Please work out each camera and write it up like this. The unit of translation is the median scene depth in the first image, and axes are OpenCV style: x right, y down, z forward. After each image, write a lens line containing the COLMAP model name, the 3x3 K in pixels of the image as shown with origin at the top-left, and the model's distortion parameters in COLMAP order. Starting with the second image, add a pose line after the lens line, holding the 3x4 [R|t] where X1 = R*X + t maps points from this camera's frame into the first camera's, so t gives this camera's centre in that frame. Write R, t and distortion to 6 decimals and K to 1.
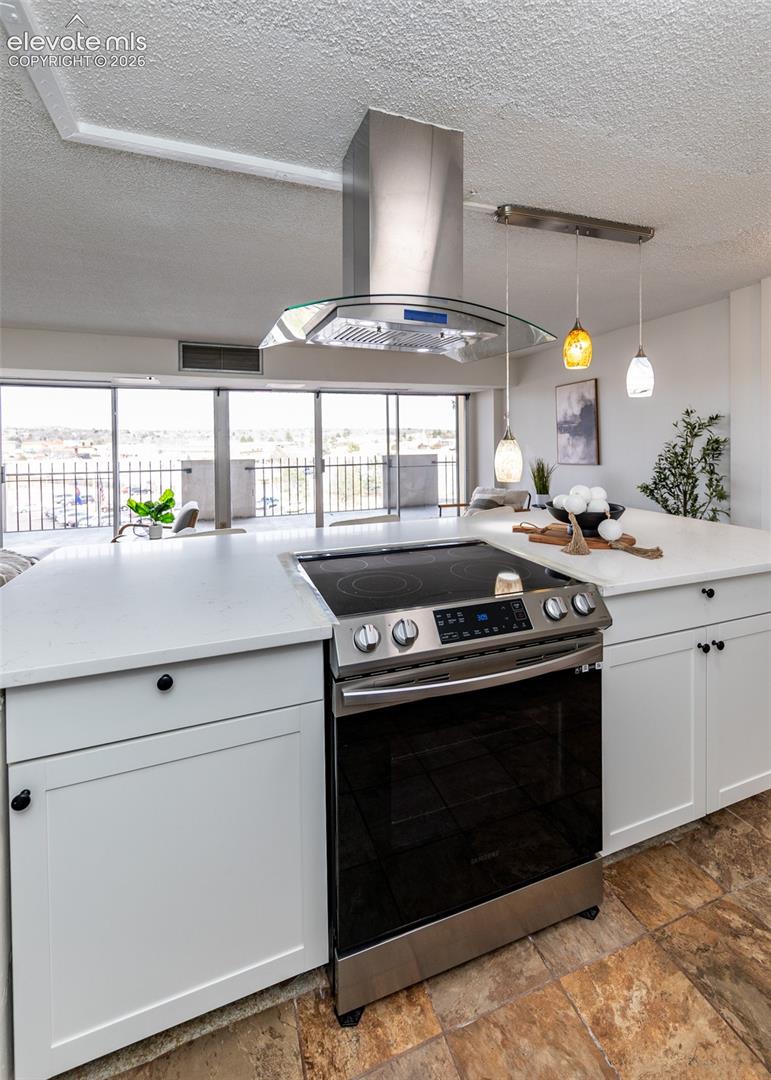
lens RADIAL K [[474.2, 0, 386.7], [0, 474.2, 443.8], [0, 0, 1]] dist [0.001321, 0.001010]
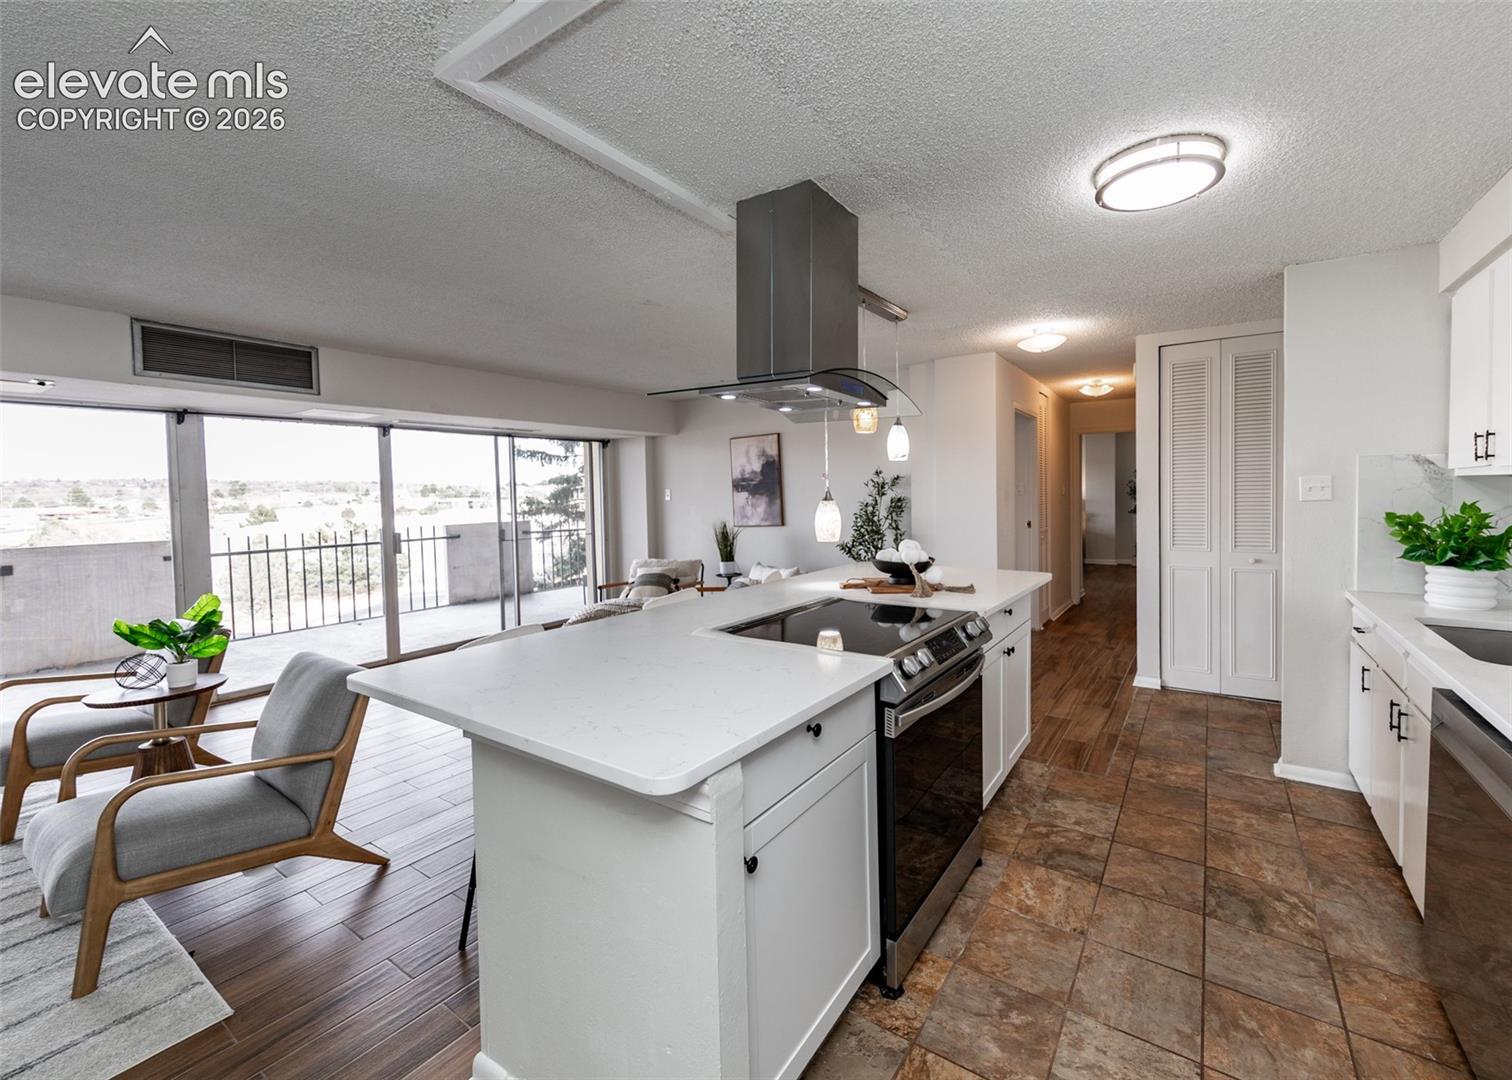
lens RADIAL K [[627.8, 0, 814.1], [0, 627.8, 515.3], [0, 0, 1]] dist [0.000507, 0.001934]
pose [[0.790373, -0.024747, 0.612127, -0.267530], [0.013606, 0.999646, 0.022845, -0.003552], [-0.612475, -0.009727, 0.790430, -0.022012]]
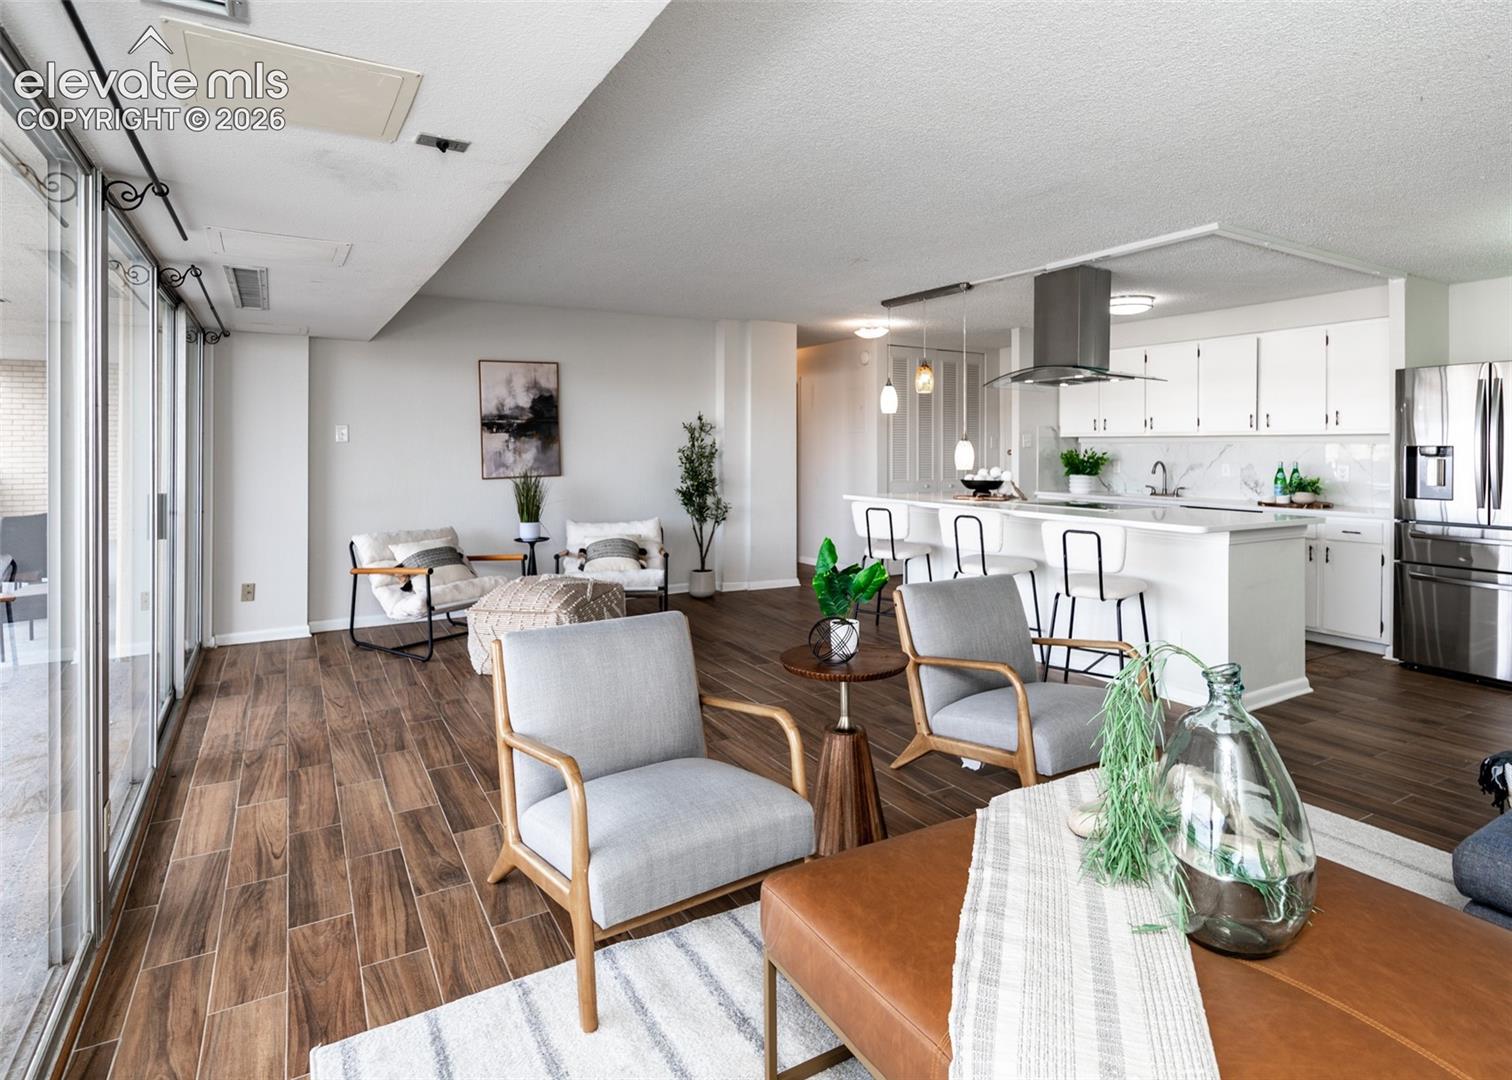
lens RADIAL K [[814.6, 0, 787.8], [0, 814.6, 447.7], [0, 0, 1]] dist [0.013642, -0.004860]
pose [[-0.204212, 0.010866, 0.978866, -0.932110], [0.007566, 0.999926, -0.009521, 0.015003], [-0.978897, 0.005462, -0.204279, 0.912260]]
